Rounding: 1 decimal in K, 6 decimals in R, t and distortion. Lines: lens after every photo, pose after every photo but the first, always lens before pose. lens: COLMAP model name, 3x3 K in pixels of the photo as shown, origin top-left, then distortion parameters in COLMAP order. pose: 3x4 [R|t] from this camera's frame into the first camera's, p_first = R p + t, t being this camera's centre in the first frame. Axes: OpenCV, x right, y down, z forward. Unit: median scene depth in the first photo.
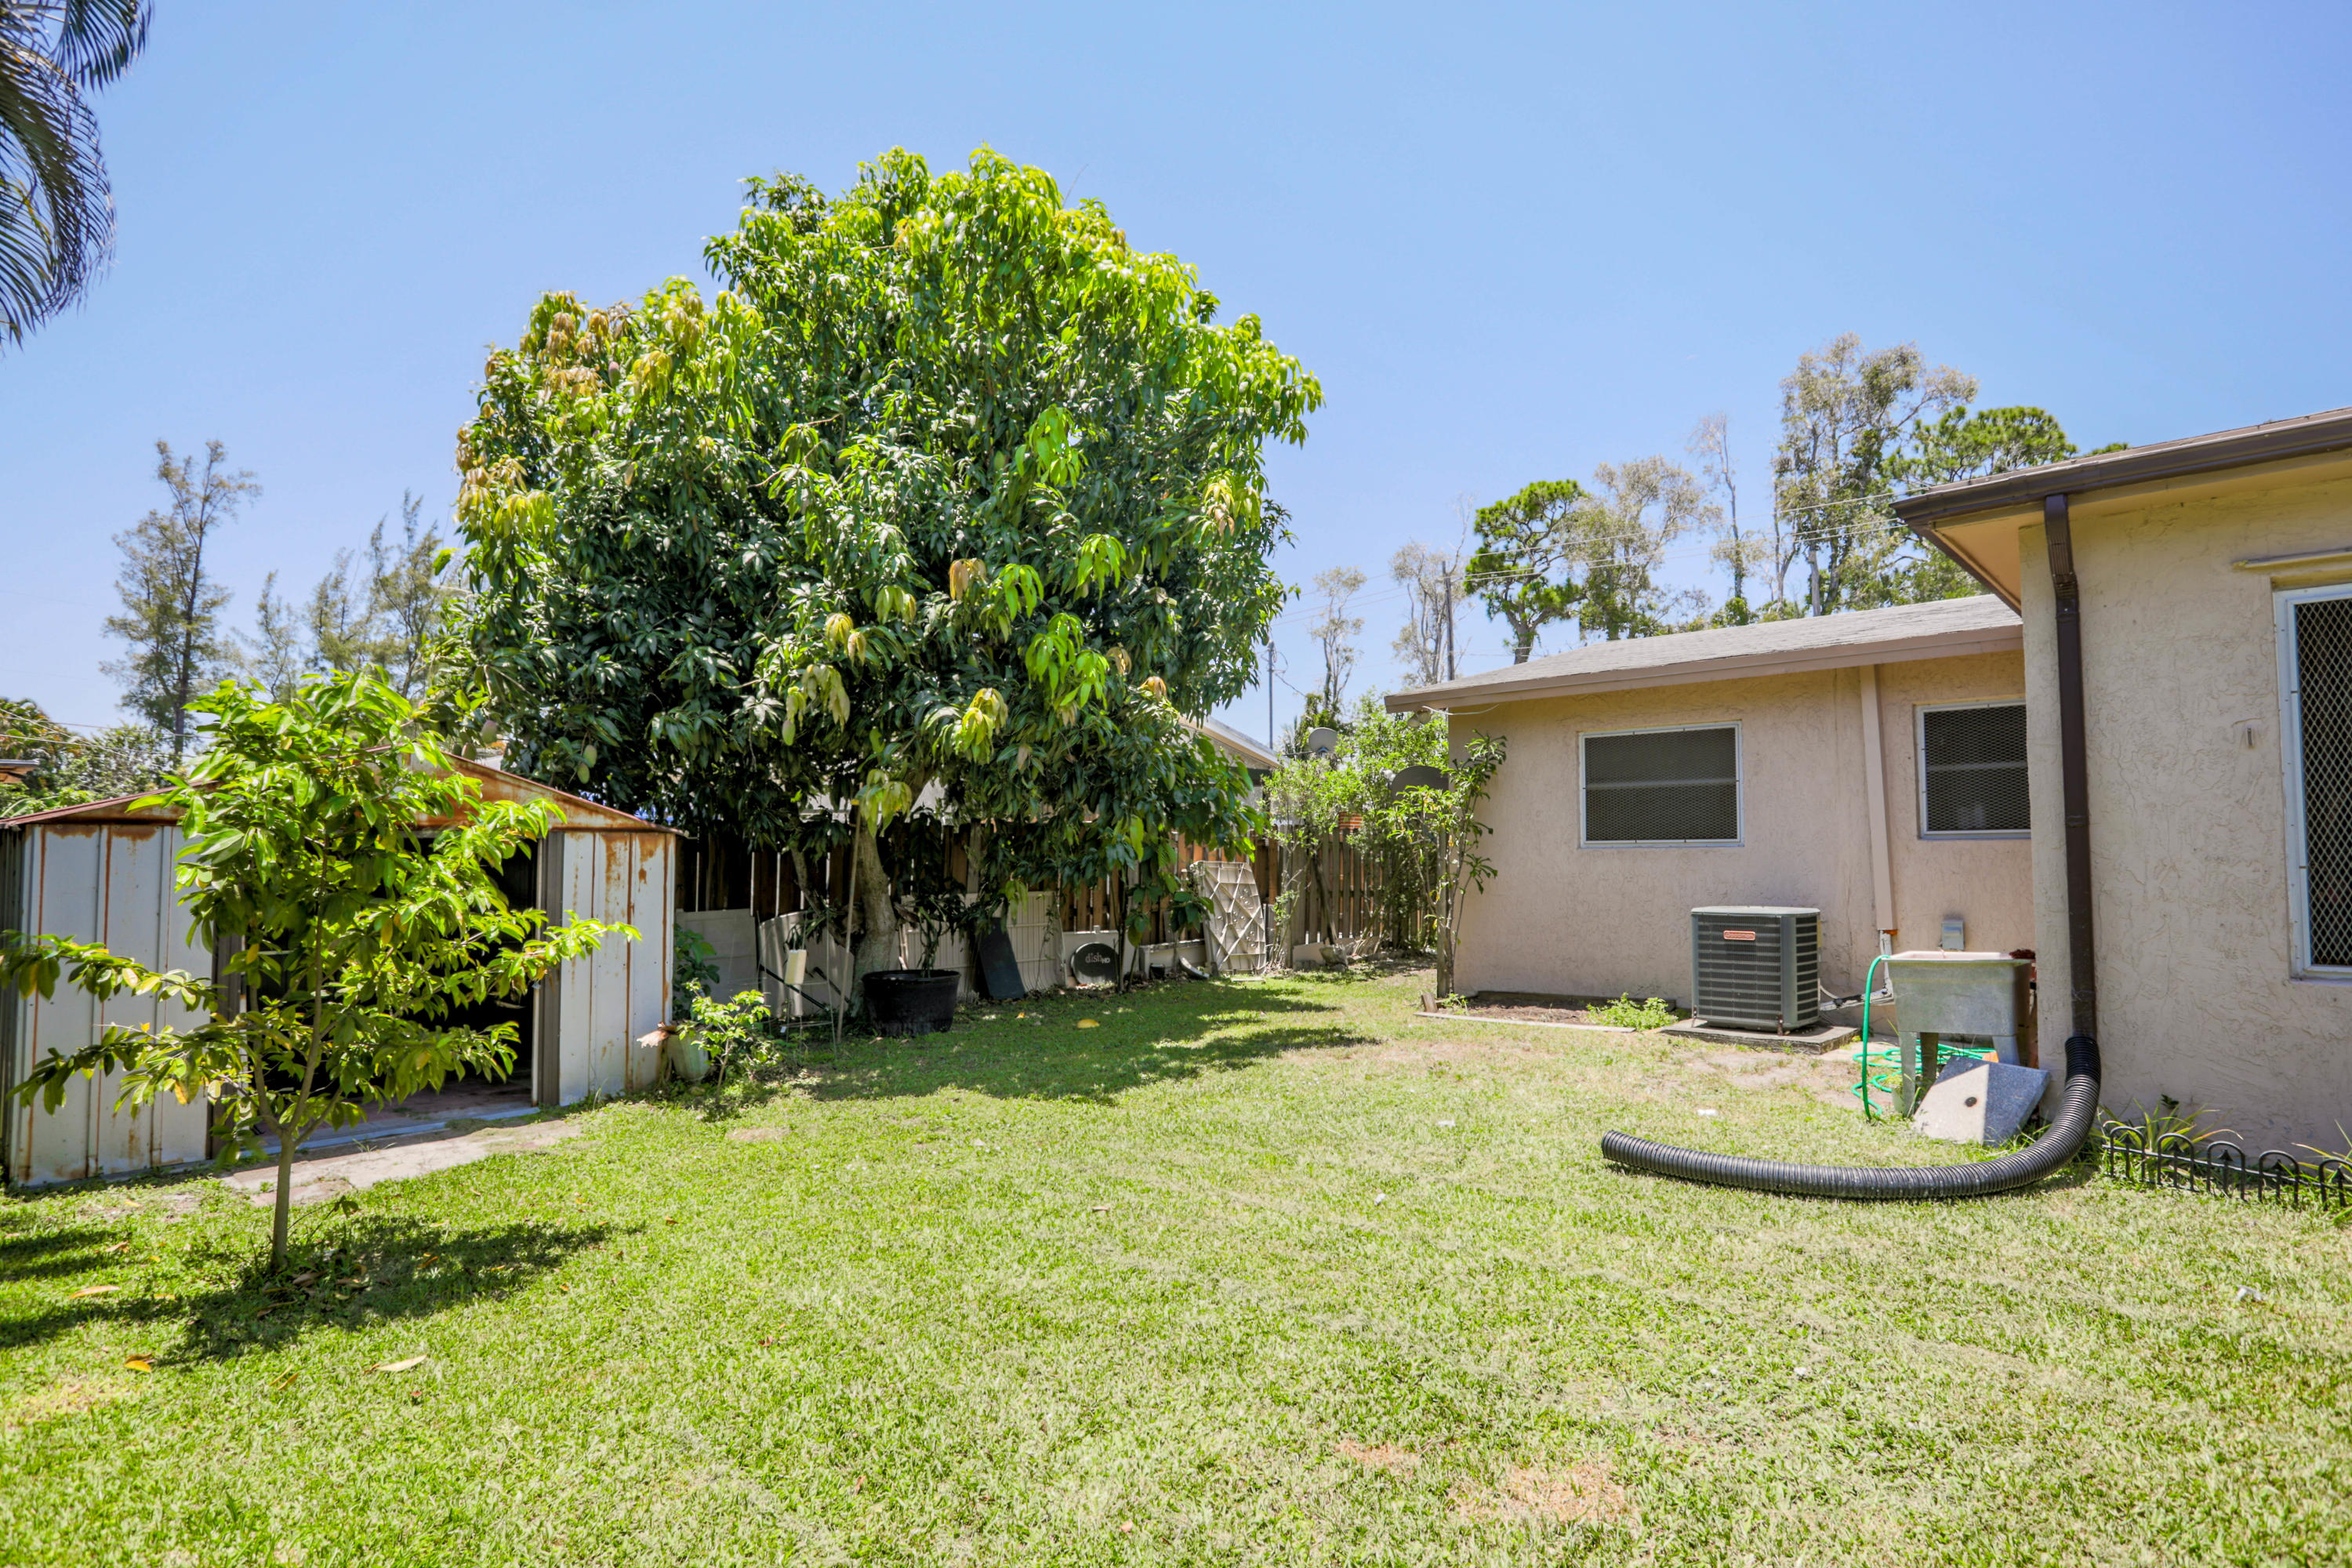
lens RADIAL K [[1205.4, 0, 1171.4], [0, 1205.4, 793.8], [0, 0, 1]] dist [-0.081205, 0.037203]
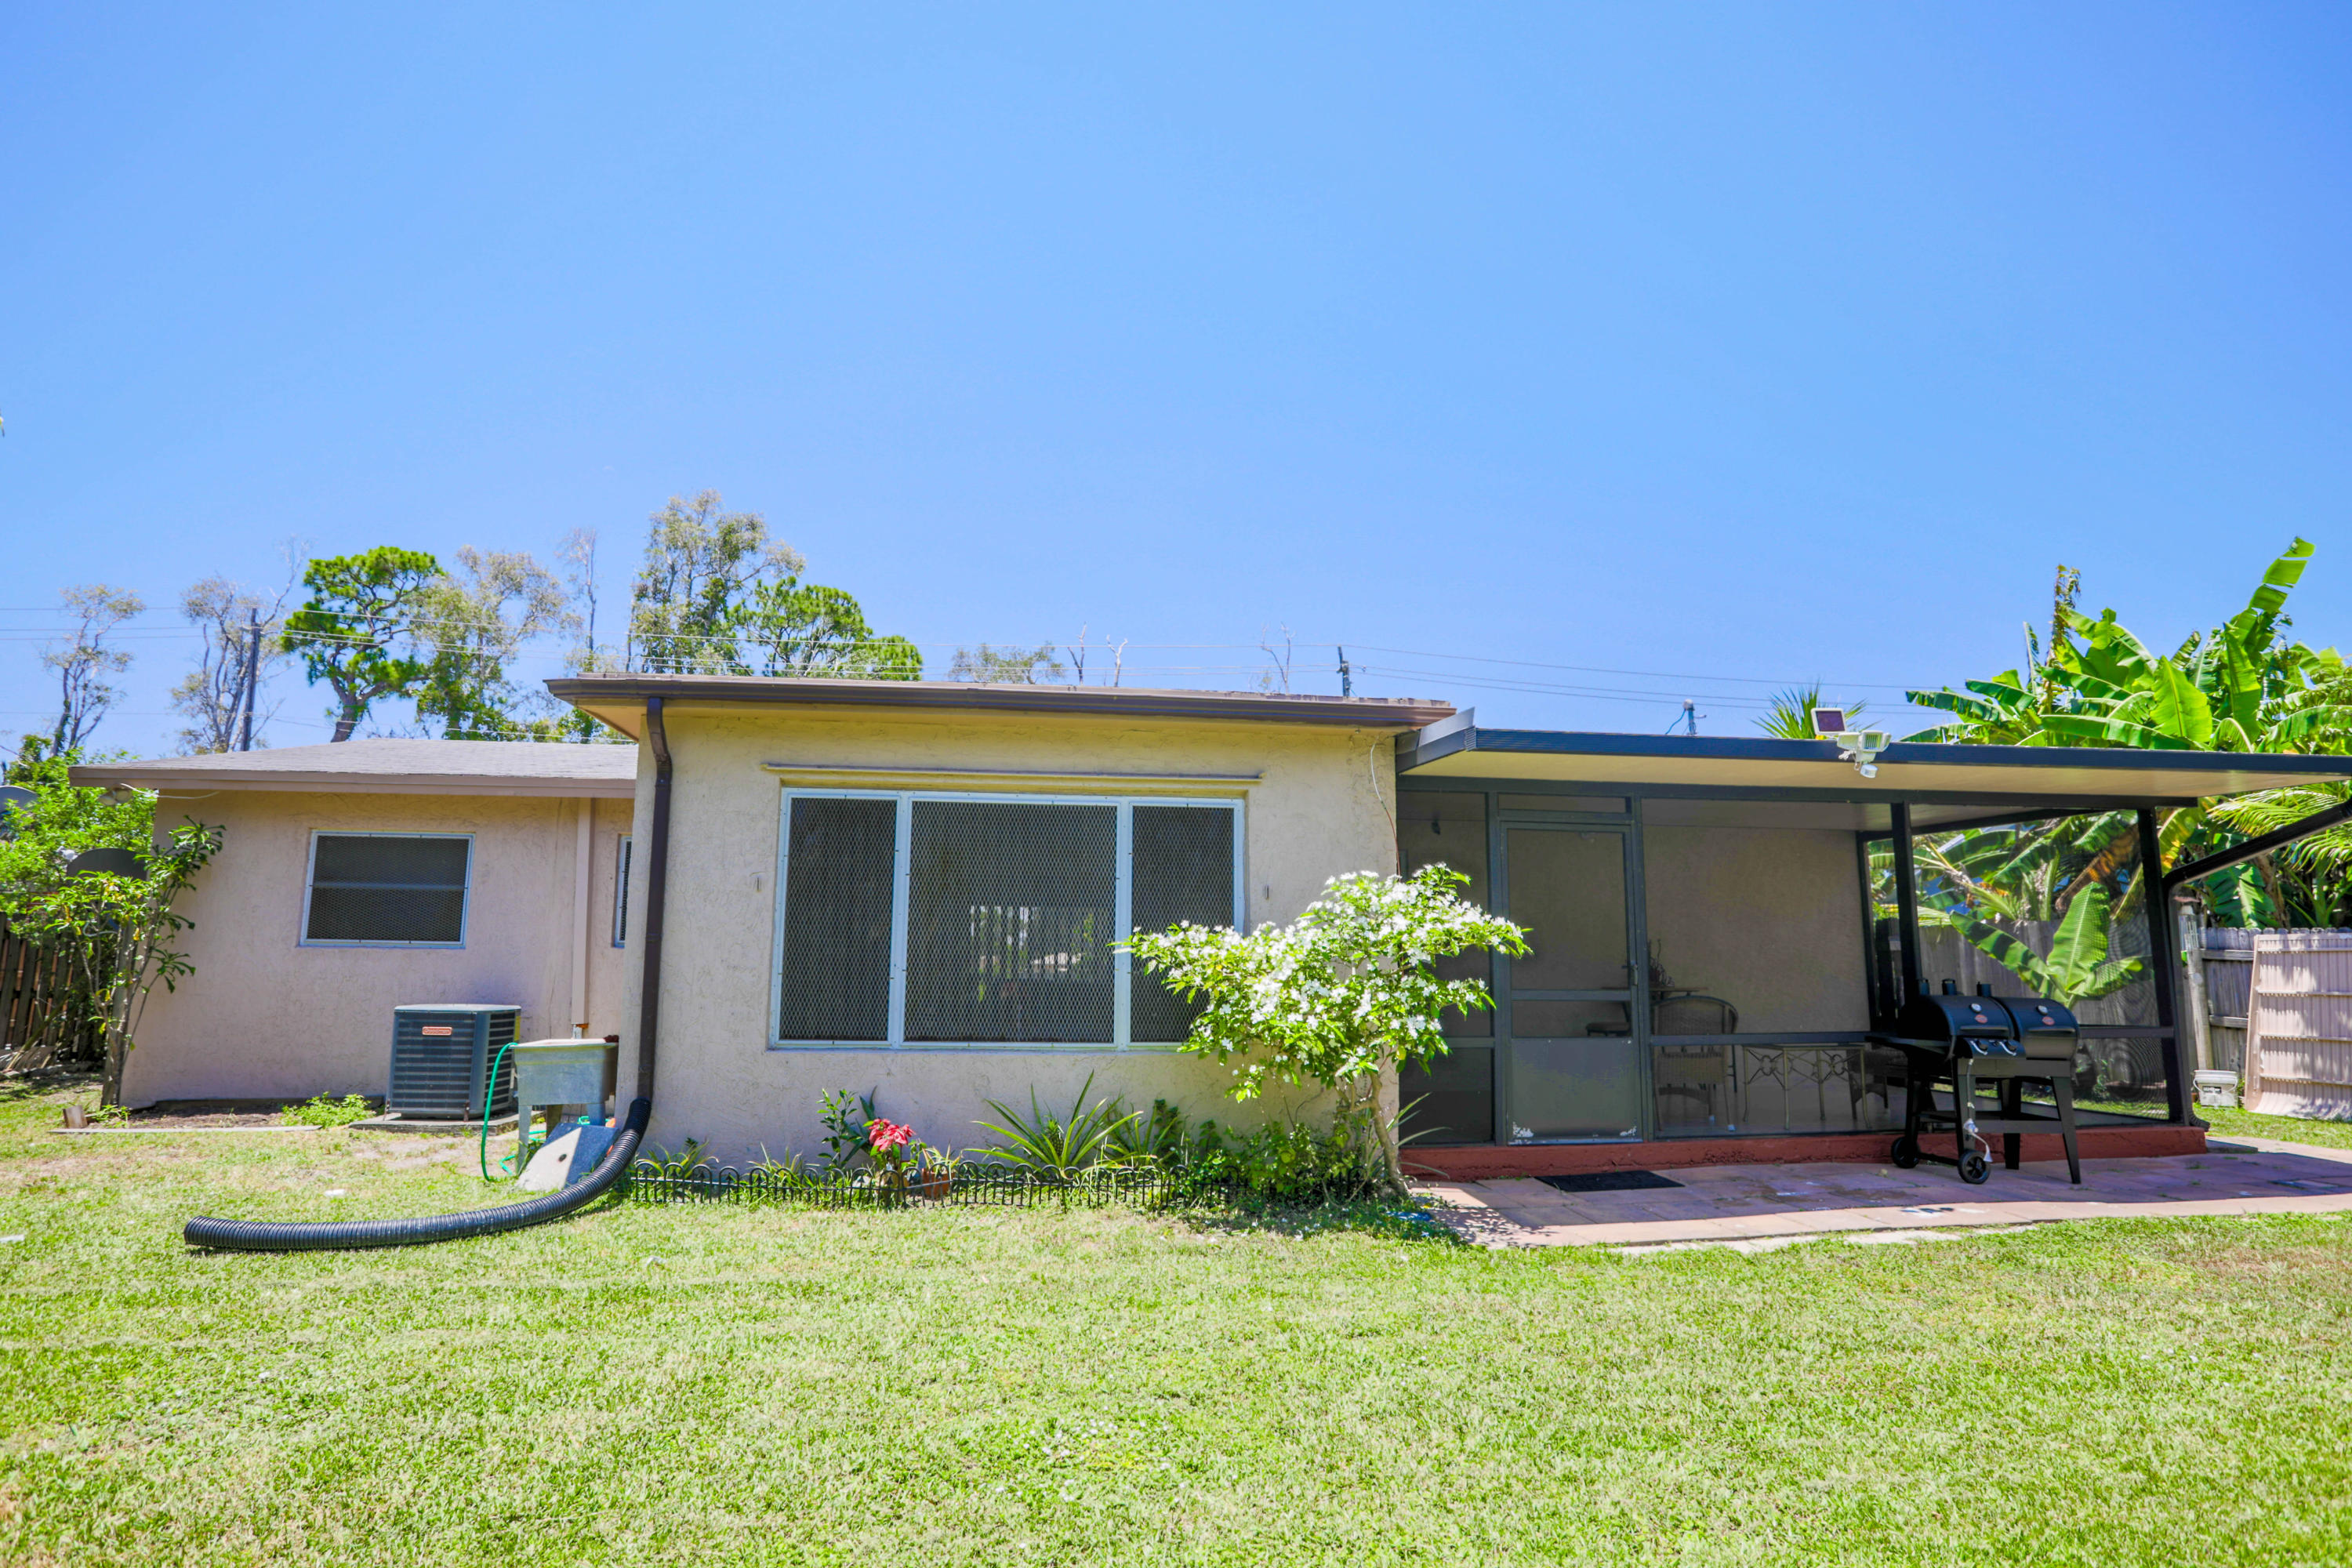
lens RADIAL K [[1205.4, 0, 1171.4], [0, 1205.4, 793.8], [0, 0, 1]] dist [-0.081205, 0.037203]
pose [[0.626299, 0.115287, 0.771011, 0.036309], [-0.049957, 0.992907, -0.107887, -0.011397], [-0.777980, 0.029052, 0.627617, -0.162397]]
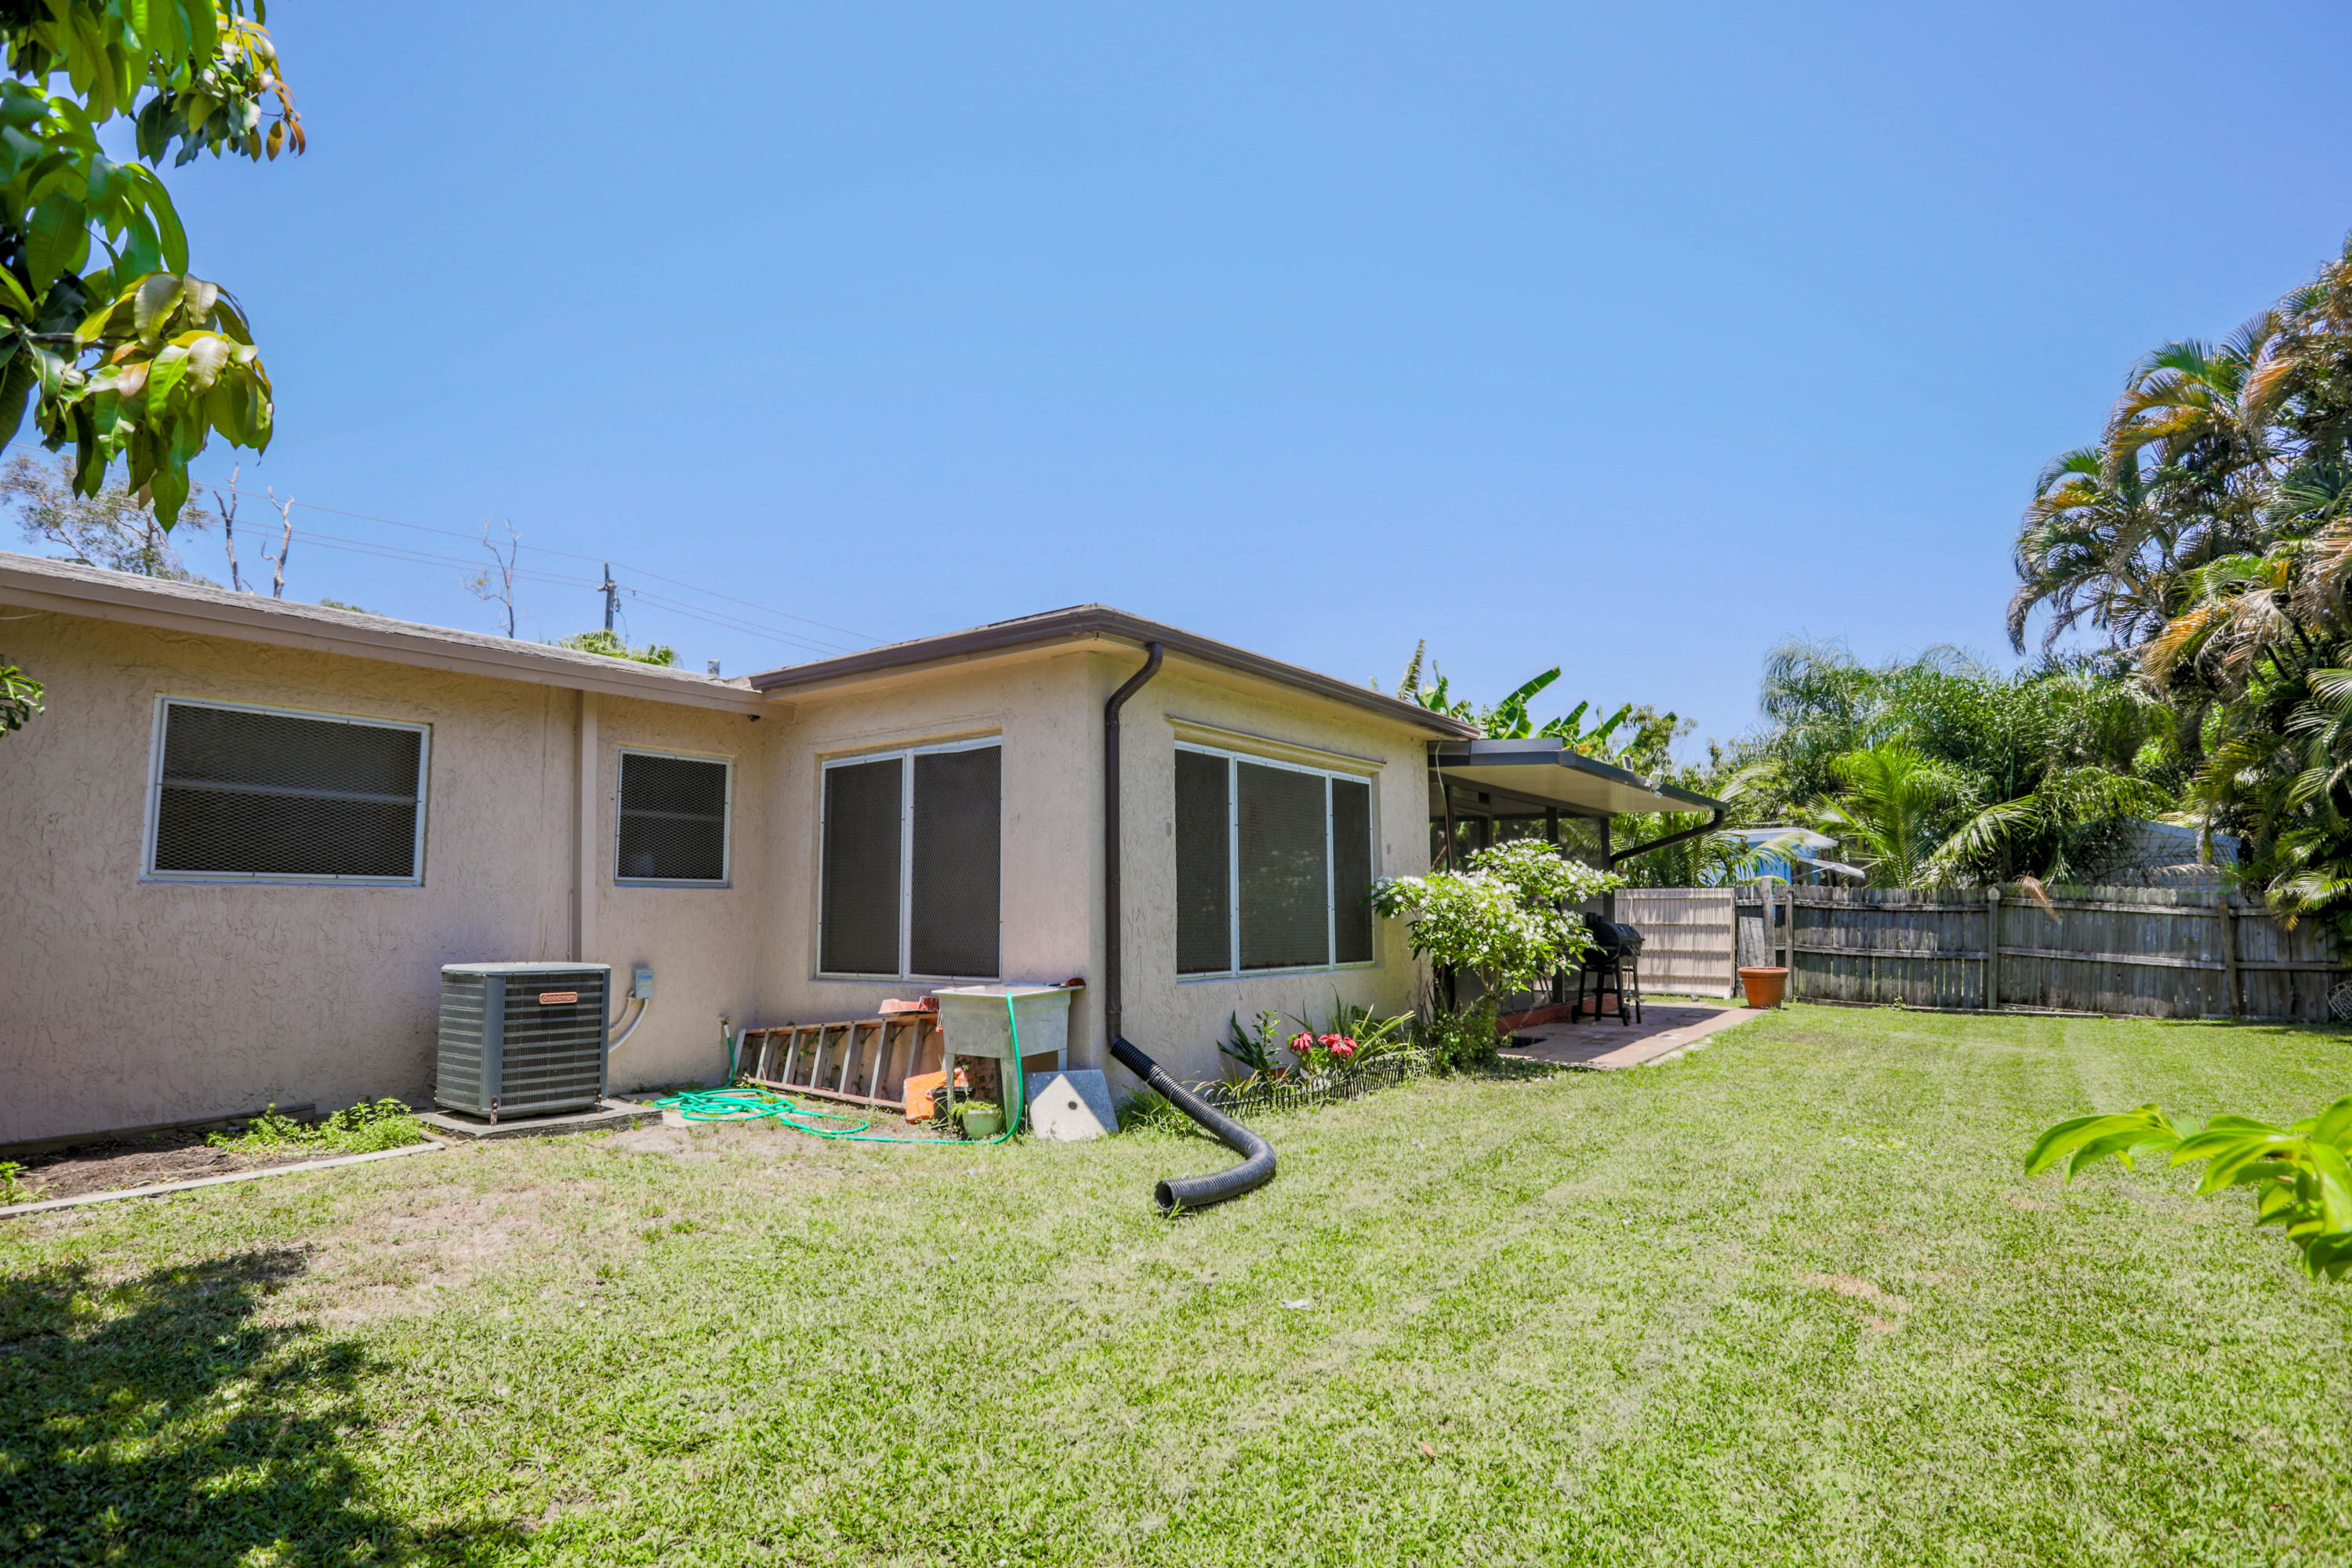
lens RADIAL K [[1205.4, 0, 1171.4], [0, 1205.4, 793.8], [0, 0, 1]] dist [-0.081205, 0.037203]
pose [[-0.129361, 0.097802, 0.986763, -0.302276], [-0.054287, 0.992933, -0.105530, 0.033603], [-0.990110, -0.067220, -0.123138, 0.539536]]
